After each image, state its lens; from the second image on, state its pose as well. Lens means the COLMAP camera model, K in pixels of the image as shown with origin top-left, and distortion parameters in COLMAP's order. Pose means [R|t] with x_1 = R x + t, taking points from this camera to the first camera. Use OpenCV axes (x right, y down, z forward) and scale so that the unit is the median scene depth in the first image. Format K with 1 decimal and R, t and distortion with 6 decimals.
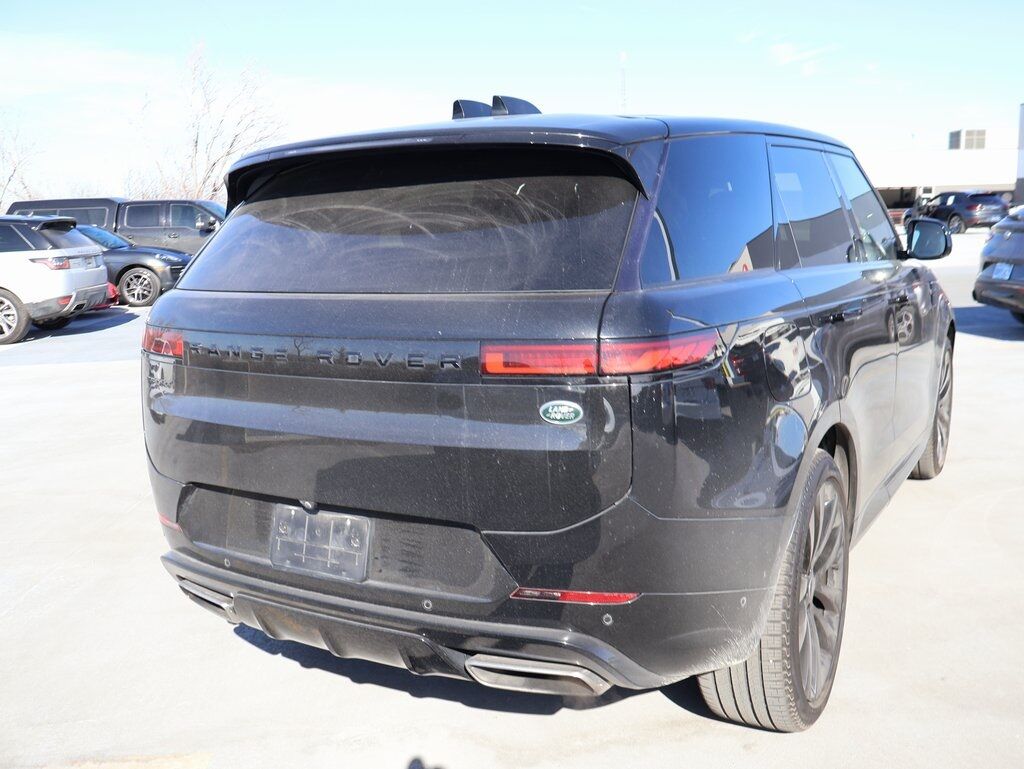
lens RADIAL K [[954.6, 0, 481.3], [0, 954.6, 377.2], [0, 0, 1]] dist [0.009141, 0.000000]
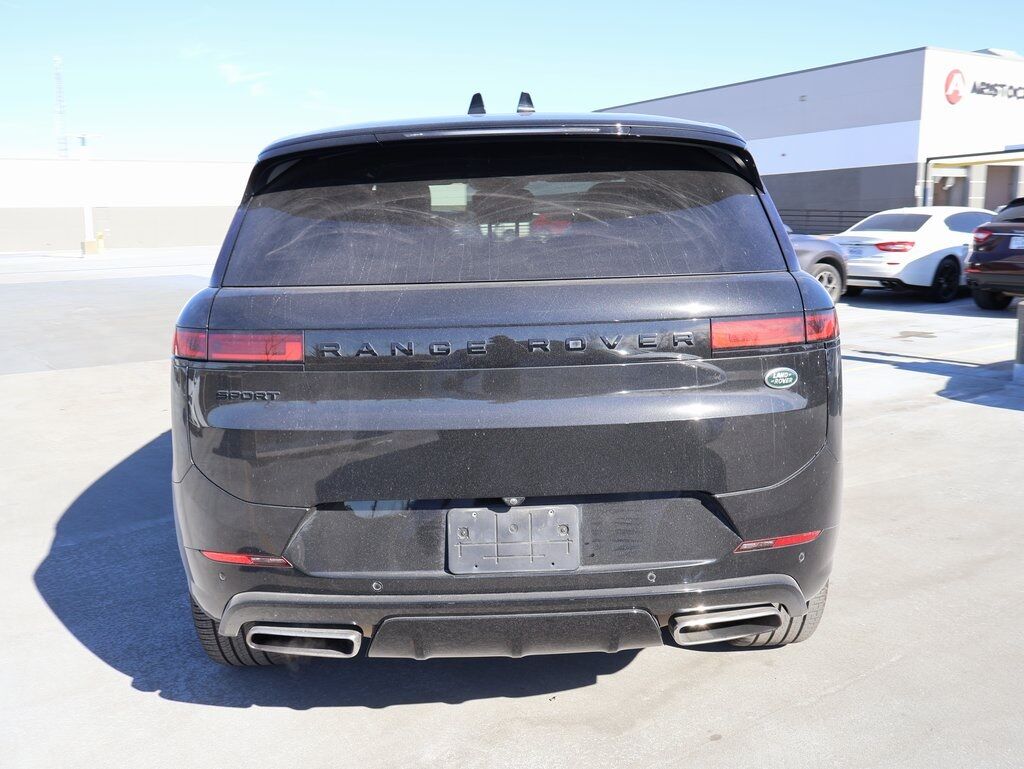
lens RADIAL K [[954.6, 0, 493.4], [0, 954.6, 375.7], [0, 0, 1]] dist [0.009141, 0.000000]
pose [[0.851347, -0.071026, 0.519773, -0.699585], [0.080005, 0.996781, 0.005167, 0.001067], [-0.518467, 0.037186, 0.854289, 0.188423]]
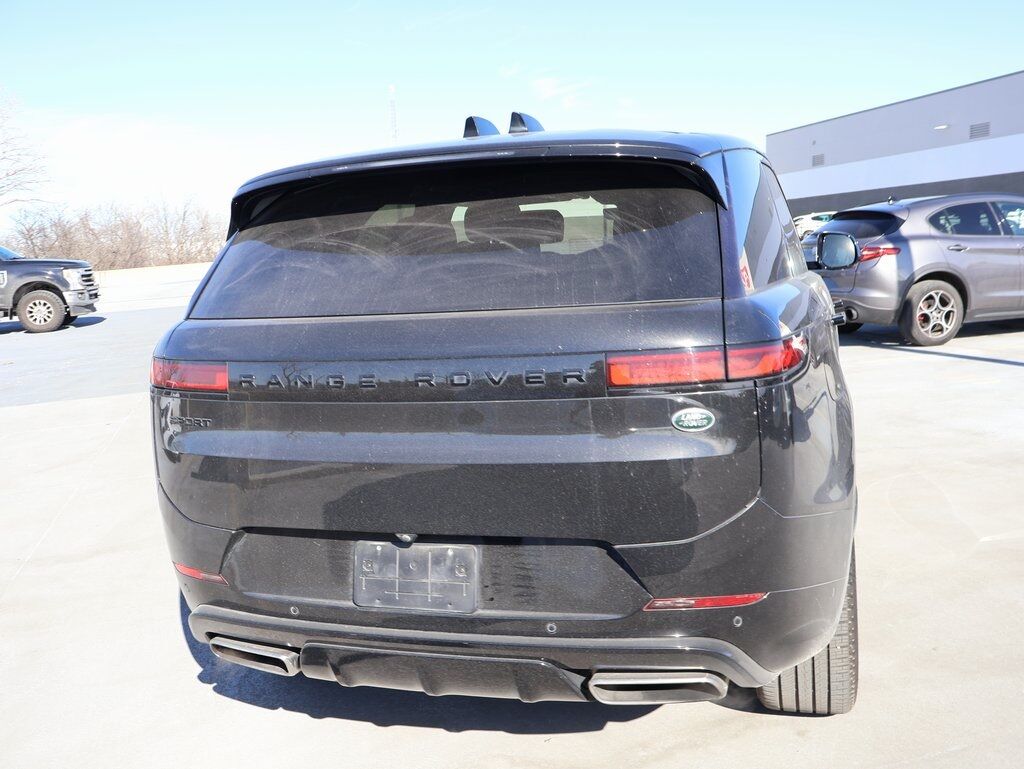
lens RADIAL K [[954.6, 0, 490.9], [0, 954.6, 384.1], [0, 0, 1]] dist [0.009141, 0.000000]
pose [[0.973363, -0.056966, 0.222081, -0.305689], [0.061785, 0.997980, -0.014806, 0.001139], [-0.220789, 0.028133, 0.974916, 0.057453]]
